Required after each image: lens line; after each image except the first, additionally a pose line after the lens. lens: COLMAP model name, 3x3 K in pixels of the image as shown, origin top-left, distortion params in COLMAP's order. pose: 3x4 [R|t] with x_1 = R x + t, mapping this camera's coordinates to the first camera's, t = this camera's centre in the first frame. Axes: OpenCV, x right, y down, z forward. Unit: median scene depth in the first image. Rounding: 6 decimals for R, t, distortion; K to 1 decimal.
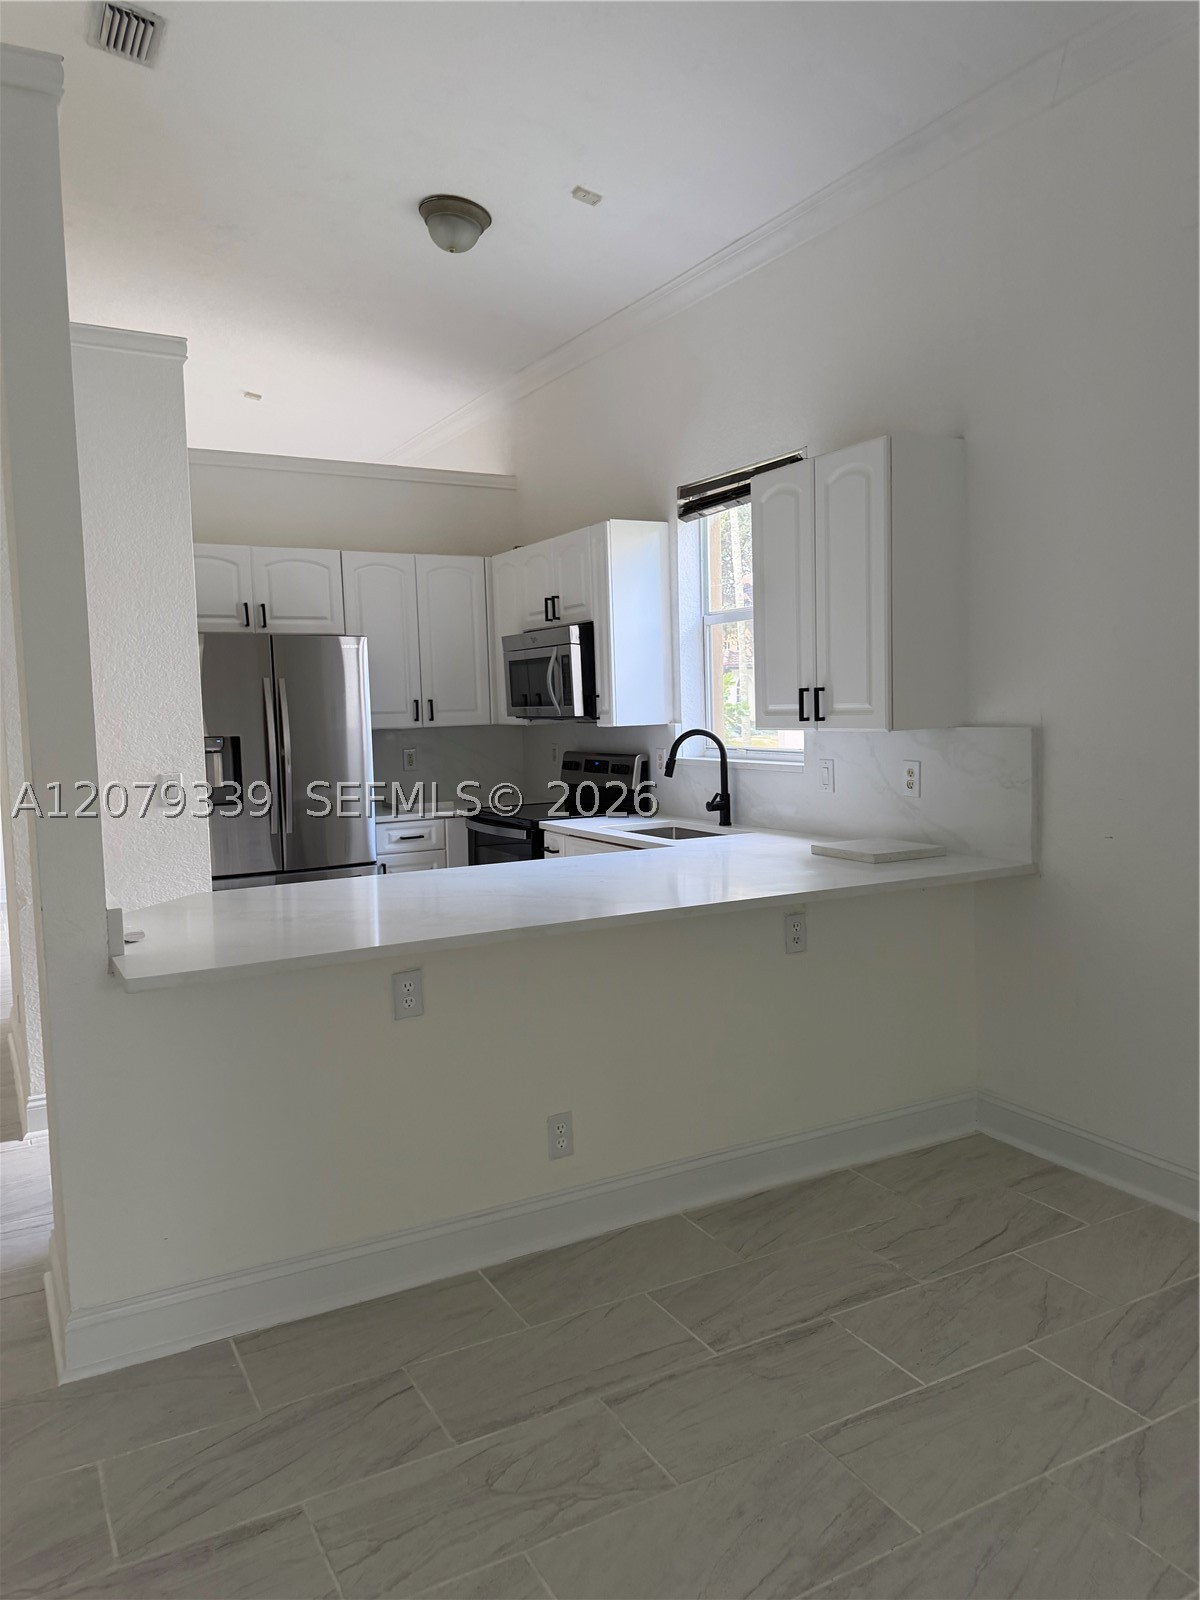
lens RADIAL K [[1132.9, 0, 597.1], [0, 1132.9, 801.5], [0, 0, 1]] dist [0.045727, -0.055750]
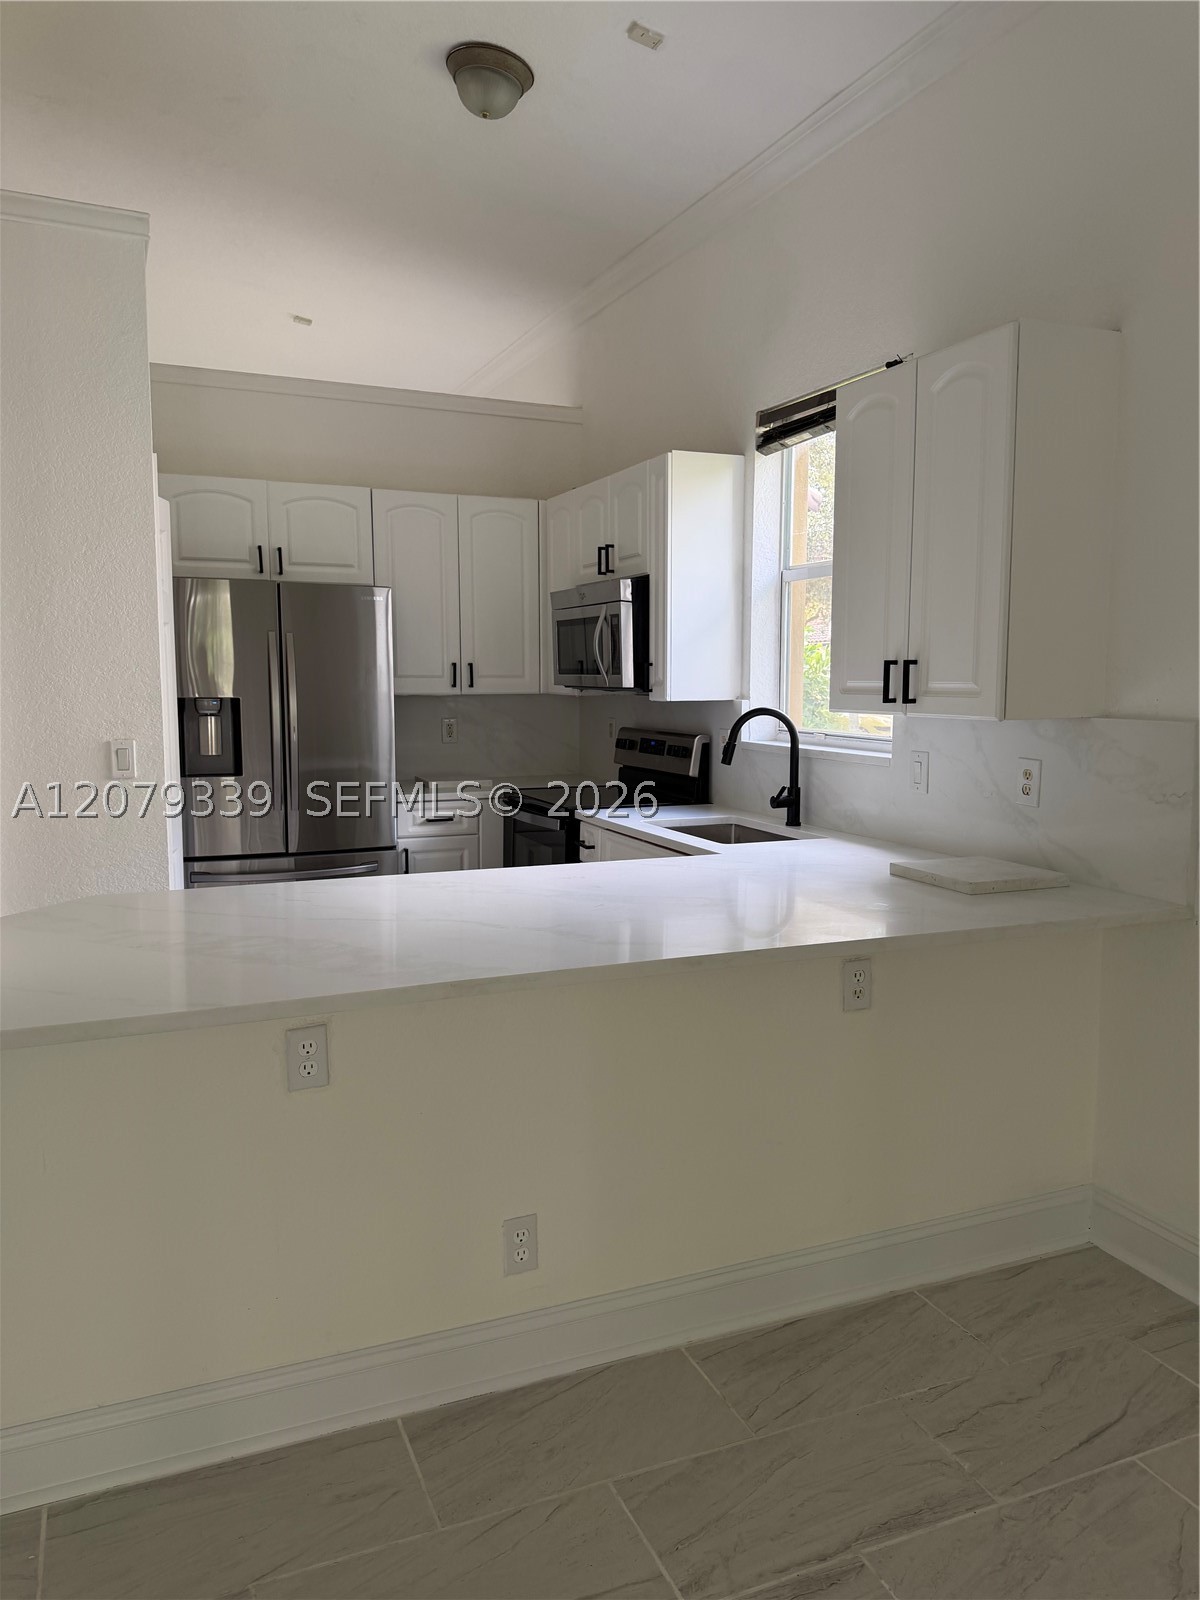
lens RADIAL K [[1132.9, 0, 598.8], [0, 1132.9, 808.5], [0, 0, 1]] dist [0.045727, -0.055750]
pose [[0.994518, 0.040988, -0.096196, 0.051342], [-0.037670, 0.998639, 0.036059, -0.015841], [0.097543, -0.032238, 0.994709, 0.165626]]
